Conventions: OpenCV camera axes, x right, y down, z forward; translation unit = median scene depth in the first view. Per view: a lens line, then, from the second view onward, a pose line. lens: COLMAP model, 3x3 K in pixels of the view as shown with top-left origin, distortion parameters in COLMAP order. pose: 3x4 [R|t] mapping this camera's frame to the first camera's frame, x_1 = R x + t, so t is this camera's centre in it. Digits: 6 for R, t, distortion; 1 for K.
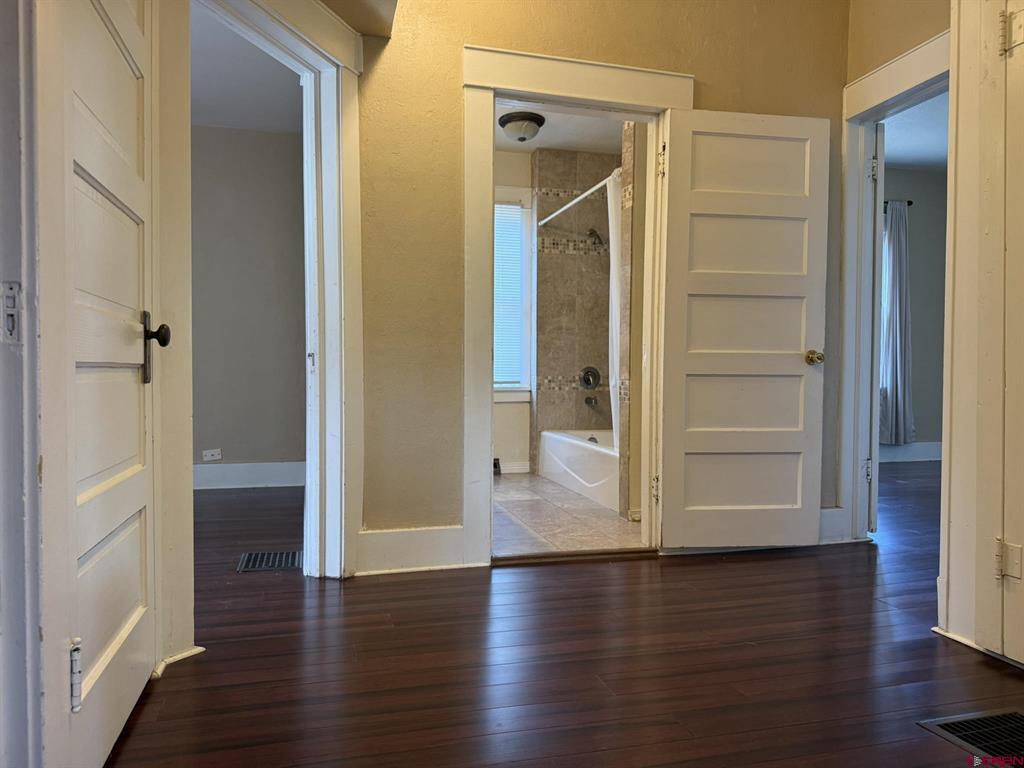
lens RADIAL K [[725.5, 0, 511.5], [0, 725.5, 383.8], [0, 0, 1]] dist [0.006075, -0.011459]
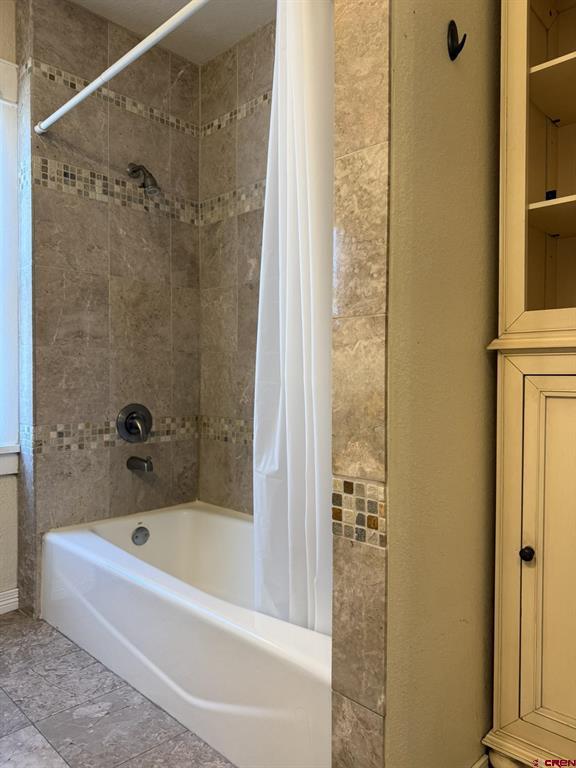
lens RADIAL K [[544.1, 0, 290.8], [0, 544.1, 379.9], [0, 0, 1]] dist [0.006075, -0.011459]
pose [[0.862878, -0.008638, 0.505339, -0.002299], [0.014520, 0.999865, -0.007702, -0.037183], [-0.505204, 0.013983, 0.862887, 0.573653]]
